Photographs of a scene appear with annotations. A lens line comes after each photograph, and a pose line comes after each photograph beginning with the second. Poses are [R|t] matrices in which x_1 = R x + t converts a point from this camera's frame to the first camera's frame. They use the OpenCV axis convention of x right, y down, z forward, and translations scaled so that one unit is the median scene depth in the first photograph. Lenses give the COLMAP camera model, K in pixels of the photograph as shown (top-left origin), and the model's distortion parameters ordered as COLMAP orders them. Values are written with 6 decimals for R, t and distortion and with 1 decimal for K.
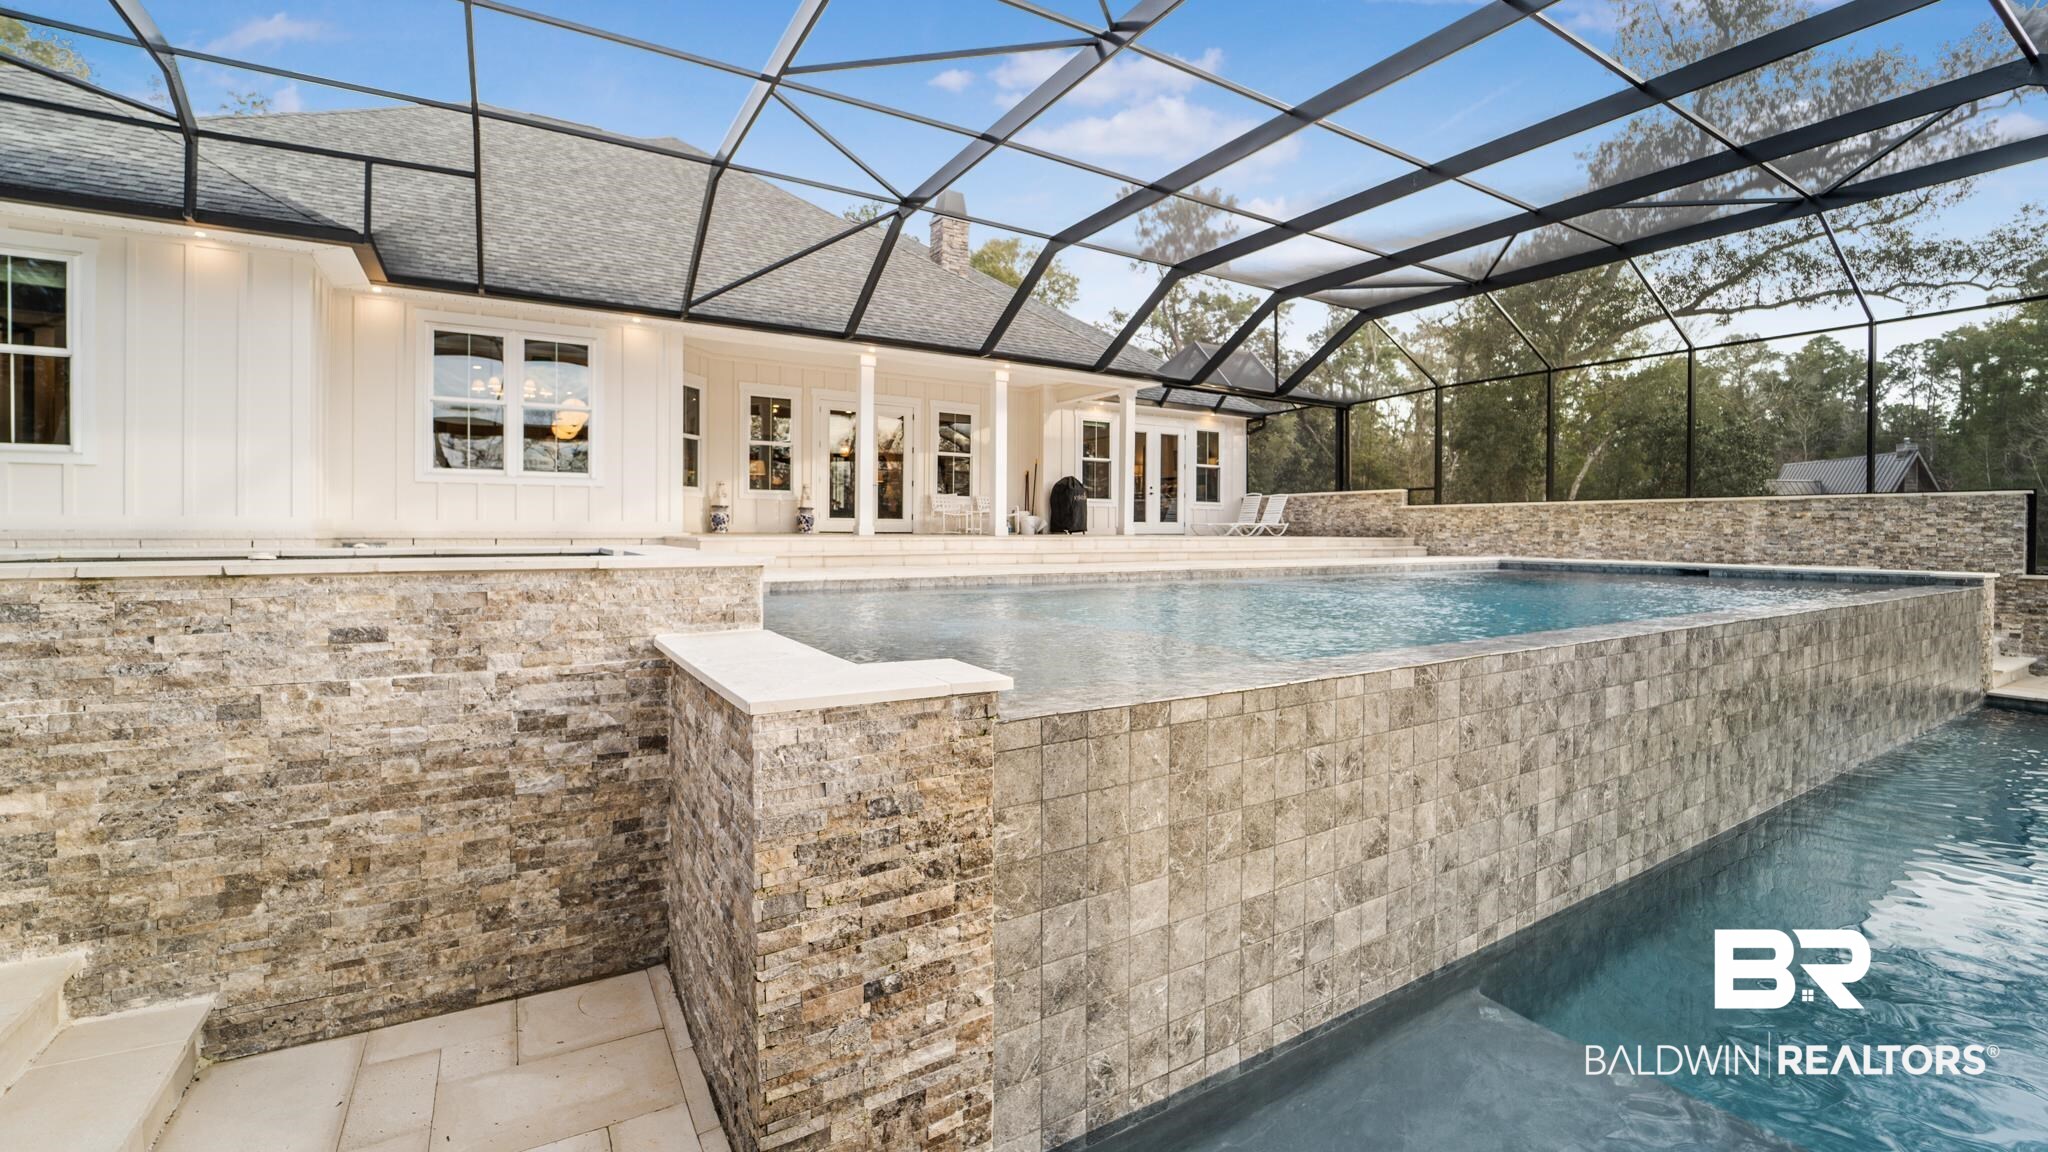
lens RADIAL K [[845.6, 0, 1027.5], [0, 845.6, 560.2], [0, 0, 1]] dist [-0.001901, -0.000150]
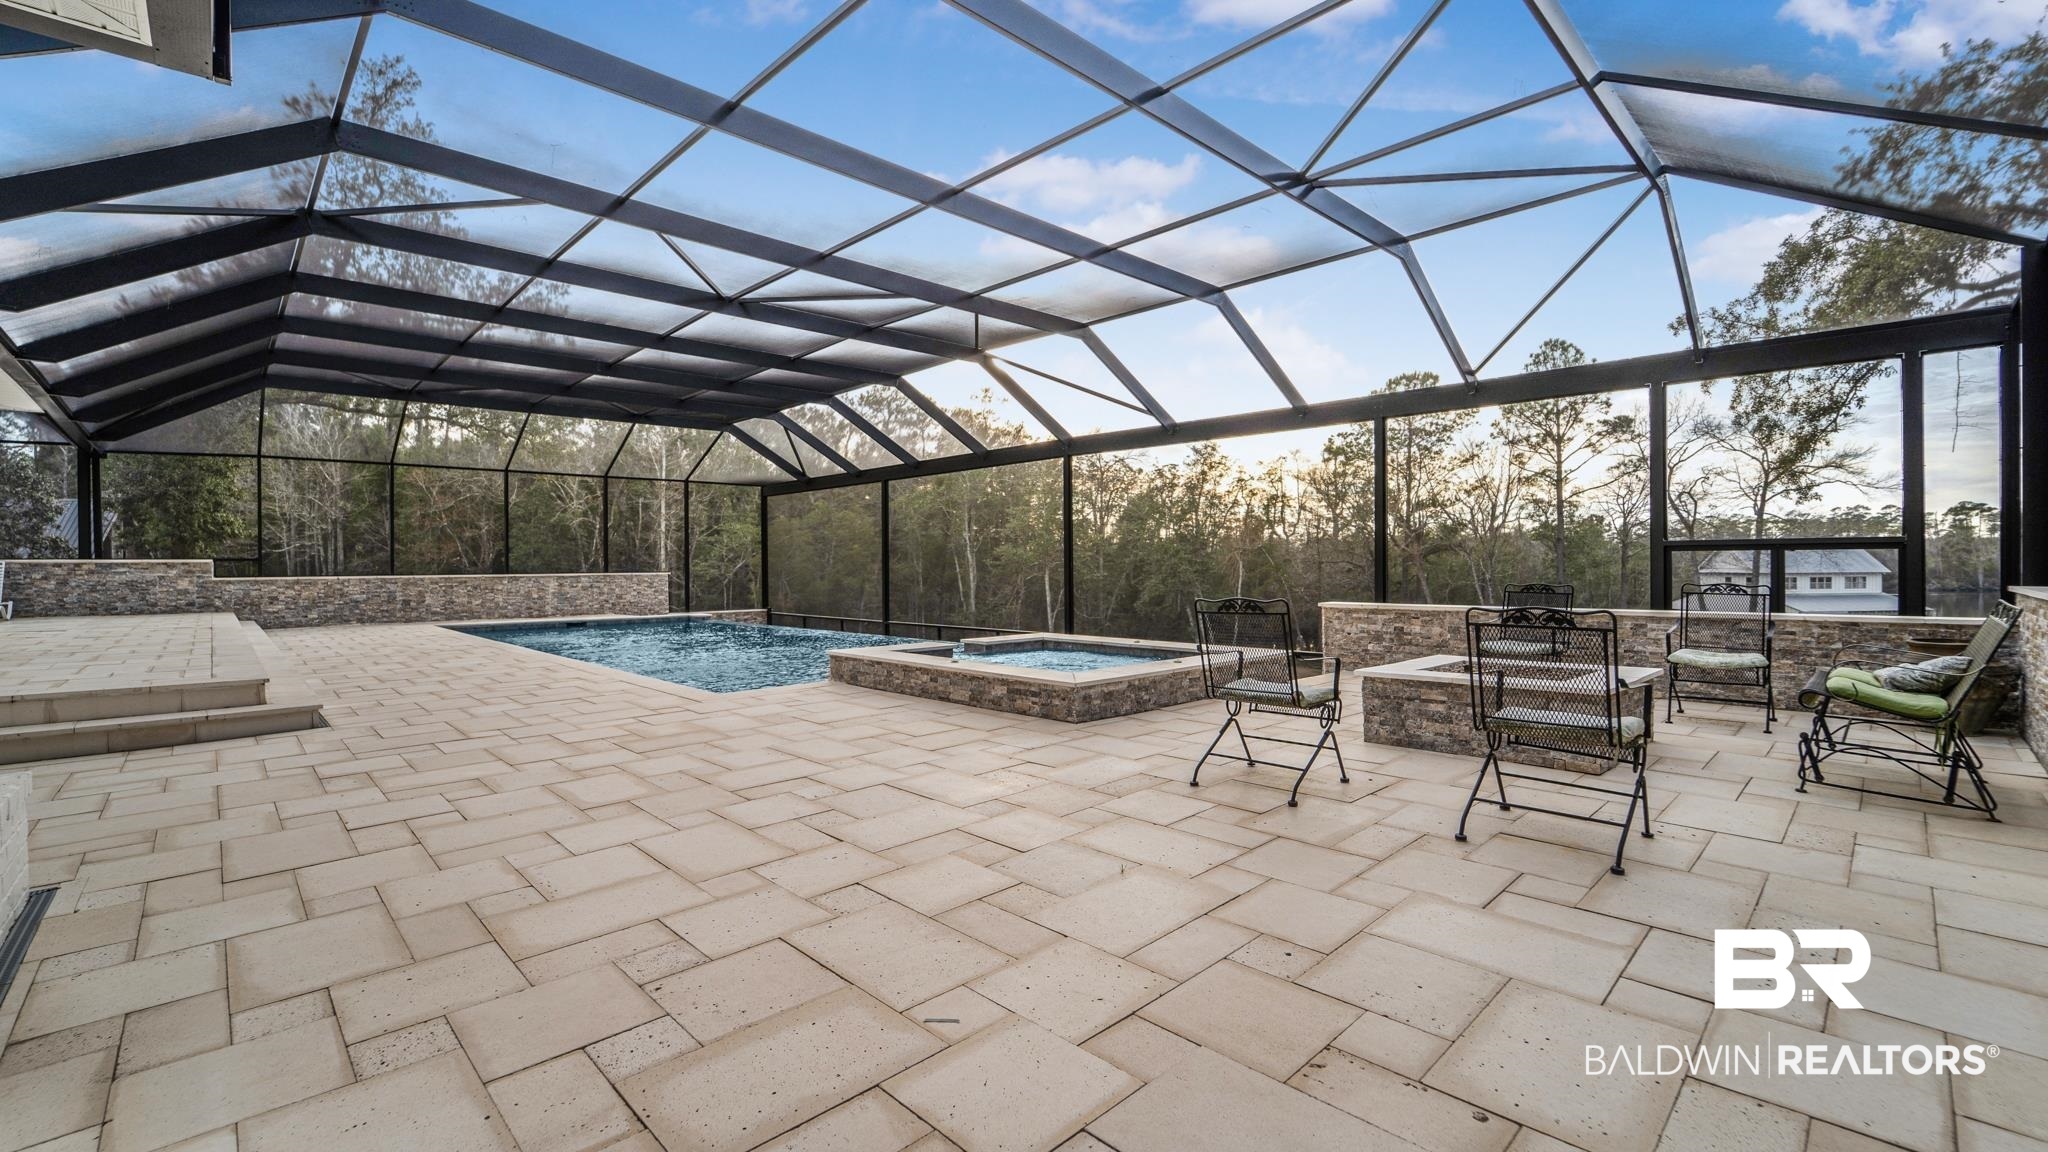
lens RADIAL K [[845.6, 0, 1024.6], [0, 845.6, 571.2], [0, 0, 1]] dist [-0.001901, -0.000150]
pose [[-0.204236, -0.006693, 0.978899, -0.712279], [0.040587, 0.999059, 0.015299, -0.057344], [-0.978080, 0.042855, -0.203772, 0.389600]]
